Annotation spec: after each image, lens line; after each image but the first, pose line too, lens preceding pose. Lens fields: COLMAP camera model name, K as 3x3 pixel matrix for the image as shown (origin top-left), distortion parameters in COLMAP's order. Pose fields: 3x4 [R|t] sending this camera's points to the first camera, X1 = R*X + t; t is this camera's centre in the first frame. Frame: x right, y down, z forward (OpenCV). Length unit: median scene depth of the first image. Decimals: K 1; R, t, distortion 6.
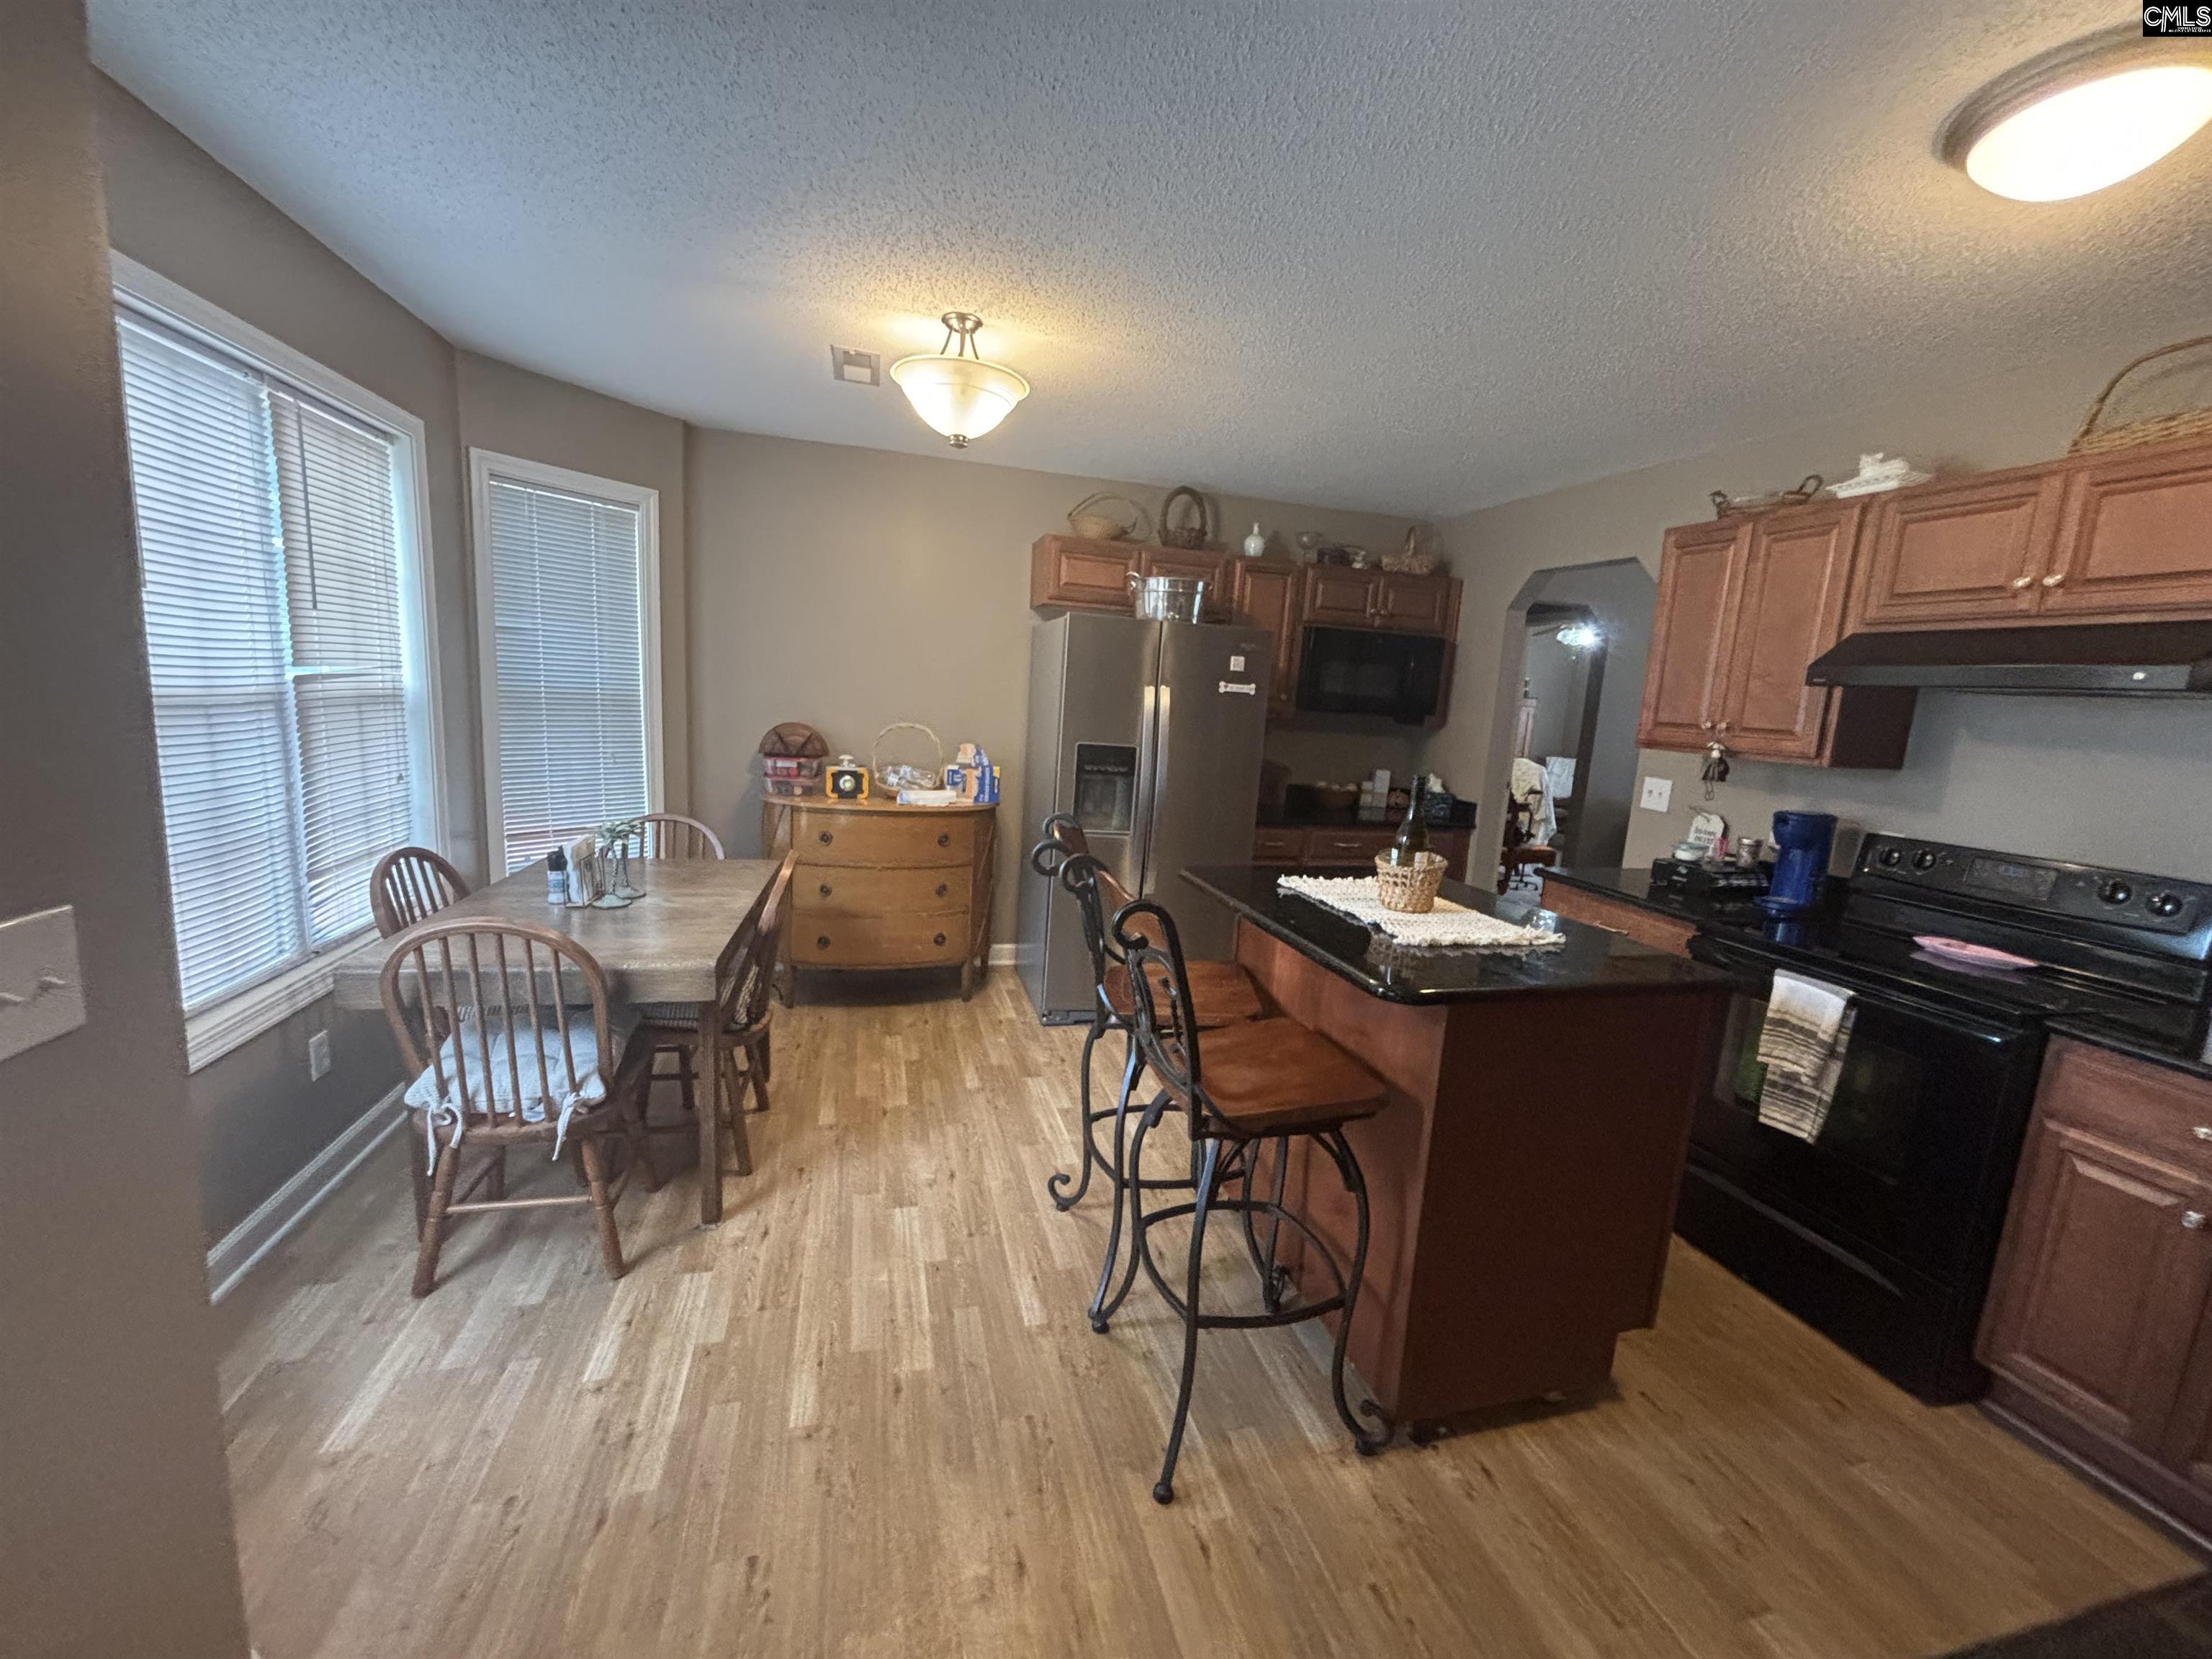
lens RADIAL K [[883.4, 0, 1102.3], [0, 883.4, 833.8], [0, 0, 1]] dist [-0.000653, 0.000184]
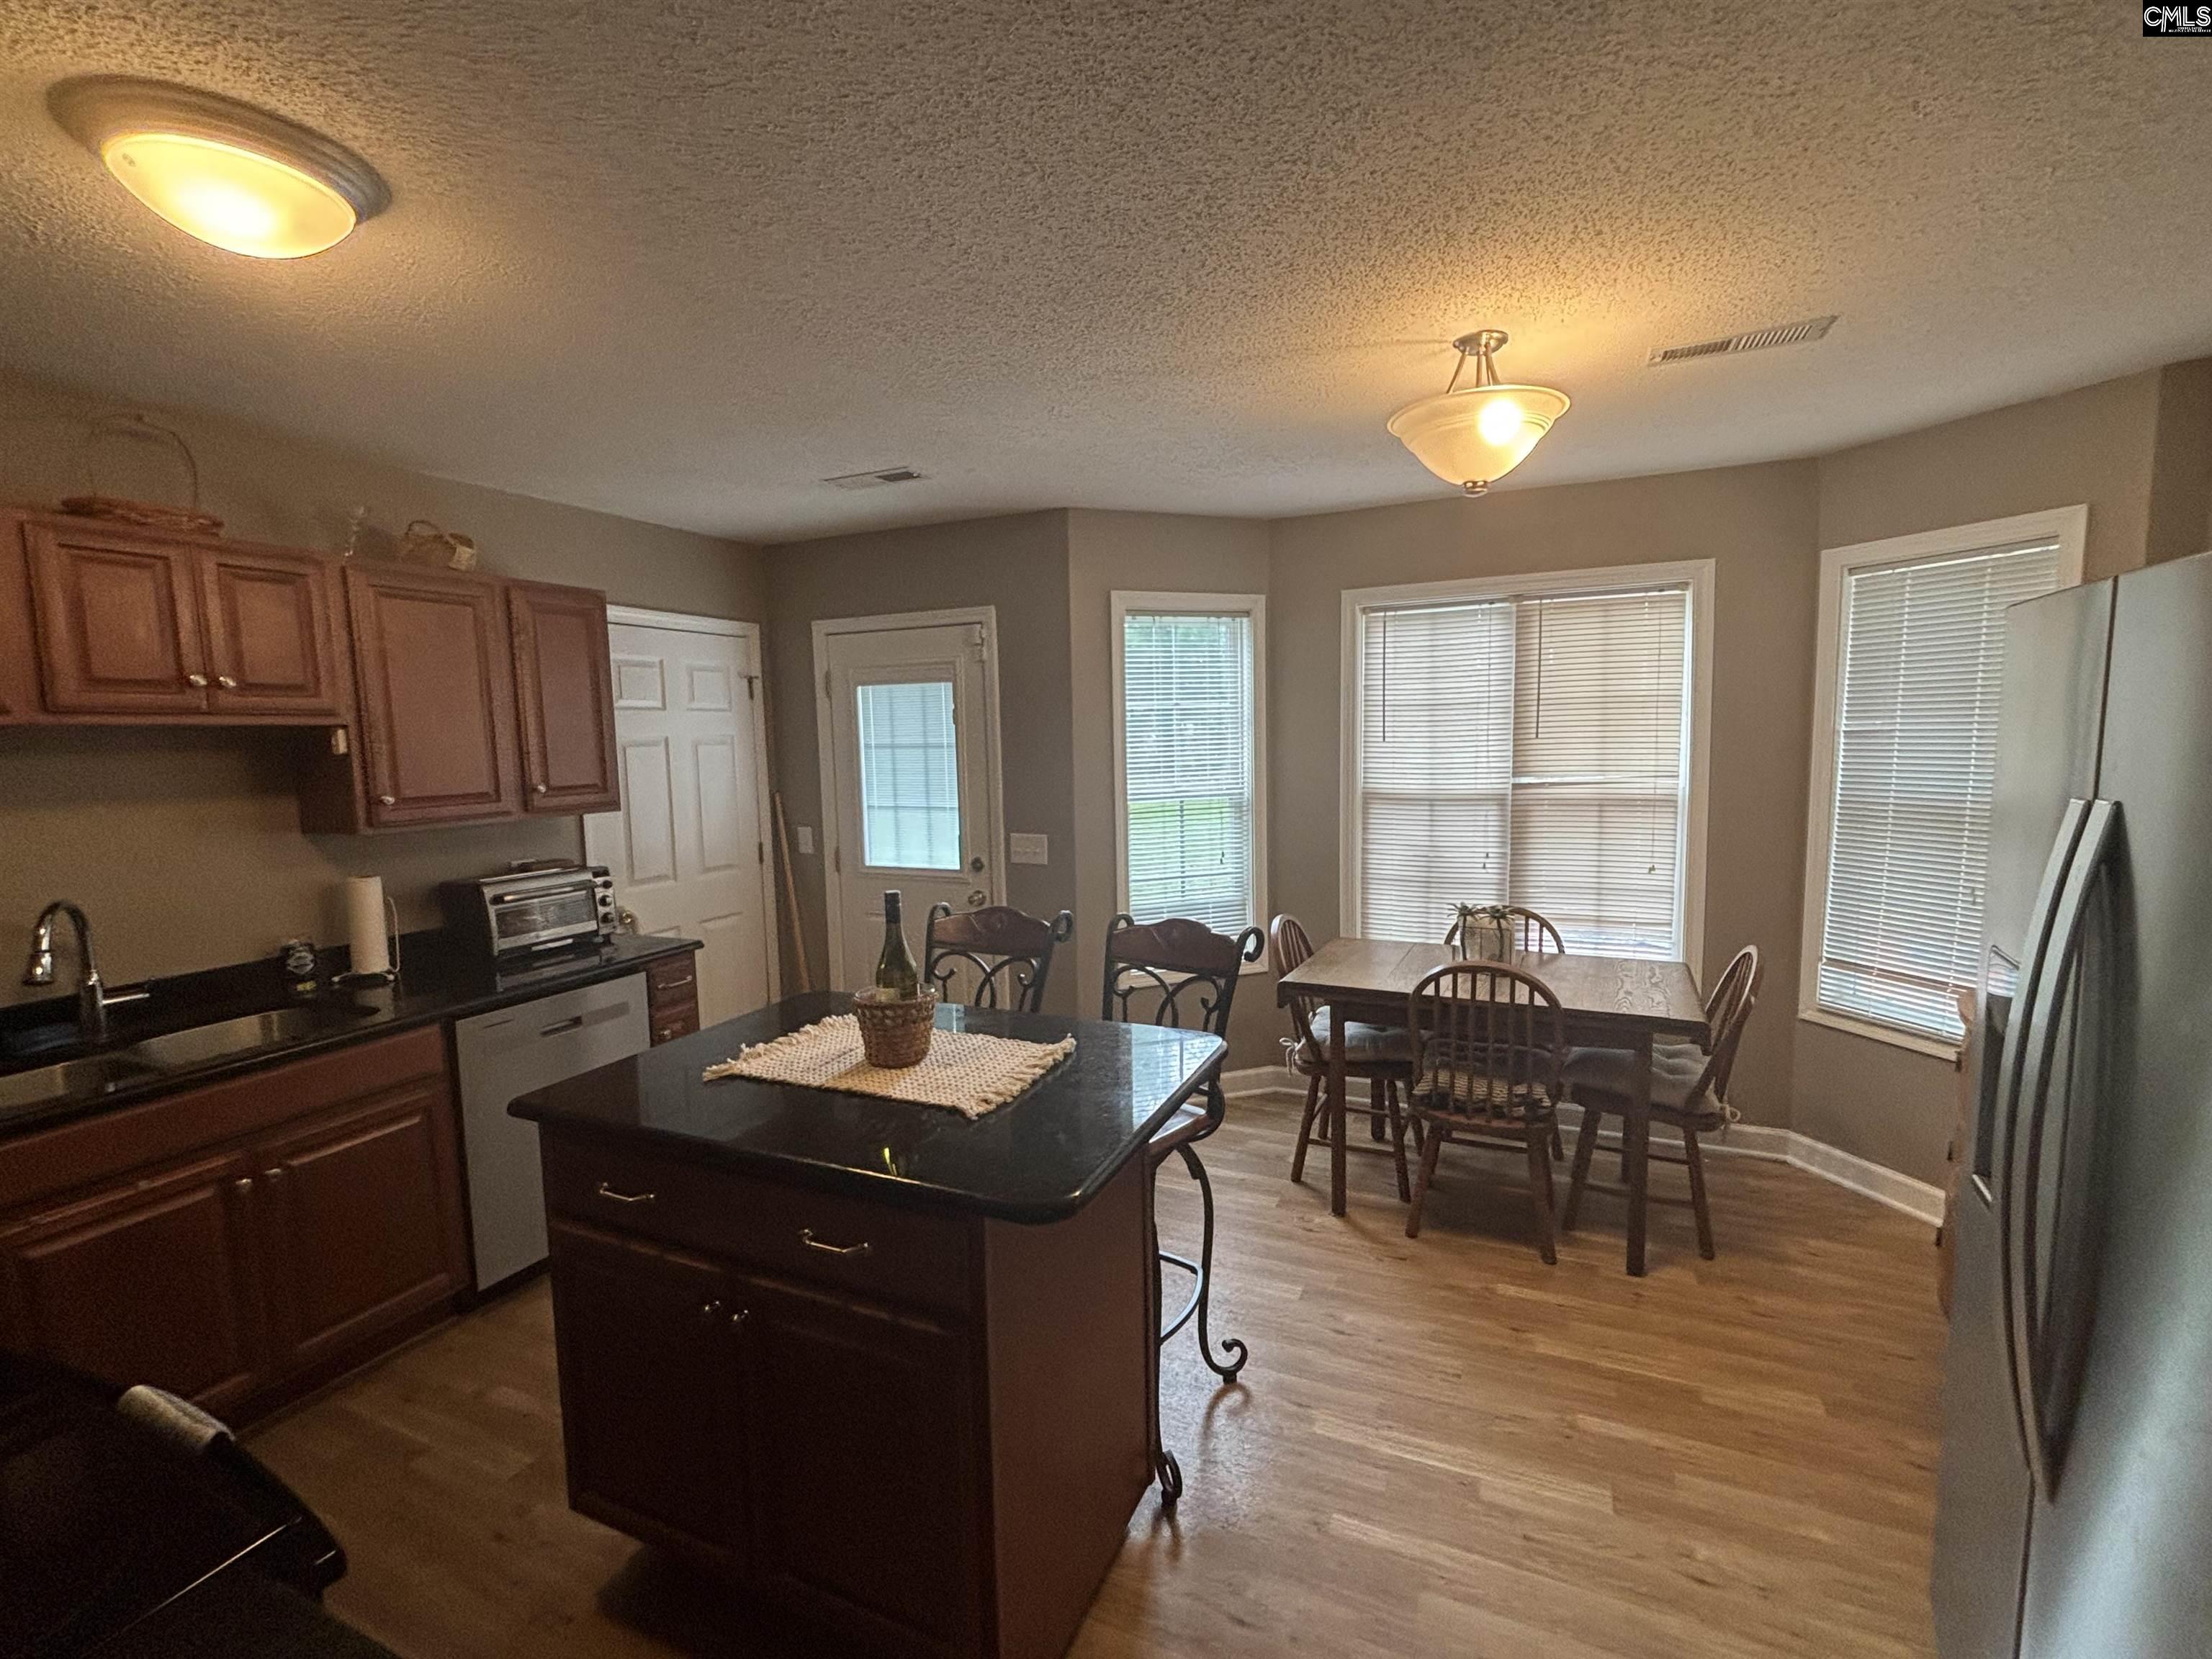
lens RADIAL K [[961.2, 0, 1094.0], [0, 961.2, 843.0], [0, 0, 1]] dist [0.001350, 0.002580]
pose [[-0.641648, 0.041273, -0.765888, 0.627239], [-0.136937, 0.976343, 0.167338, -0.196650], [0.754676, 0.212251, -0.620817, 1.152673]]
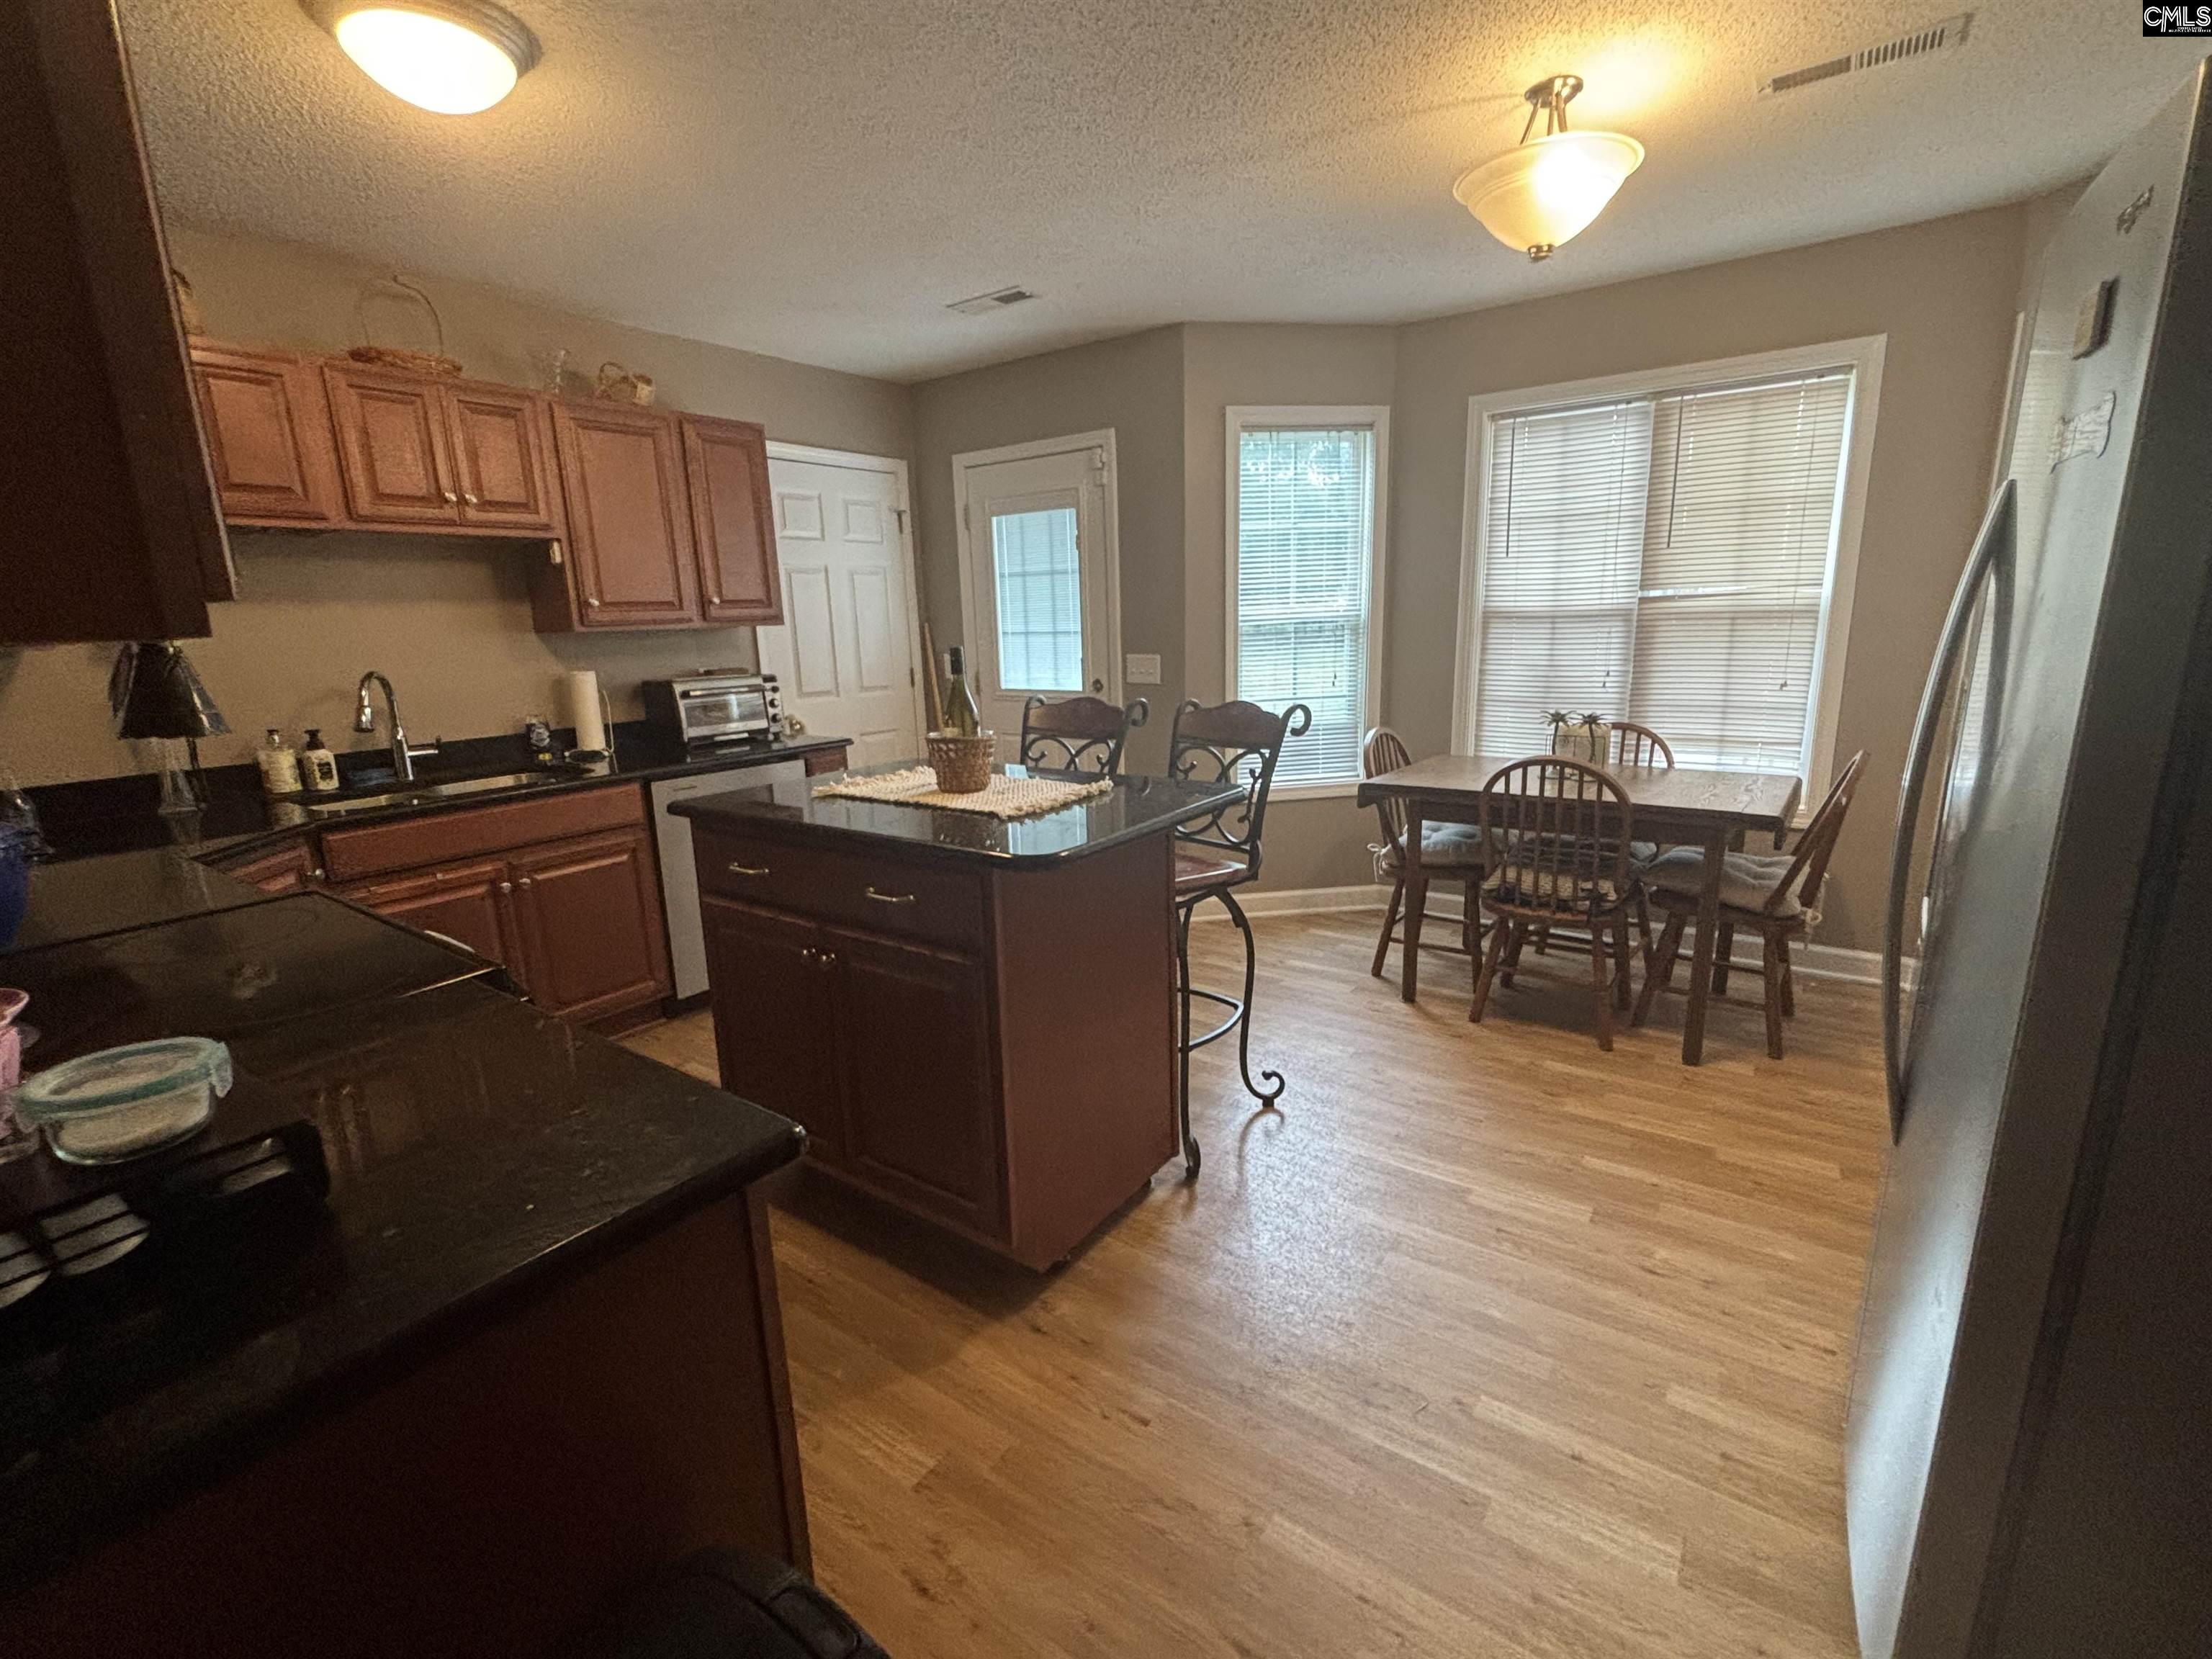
lens RADIAL K [[961.2, 0, 1098.7], [0, 961.2, 837.3], [0, 0, 1]] dist [0.001350, 0.002580]
pose [[-0.773821, 0.110409, -0.623707, 0.627901], [-0.115382, 0.943644, 0.310197, -0.149502], [0.622806, 0.312001, -0.717473, 1.309712]]
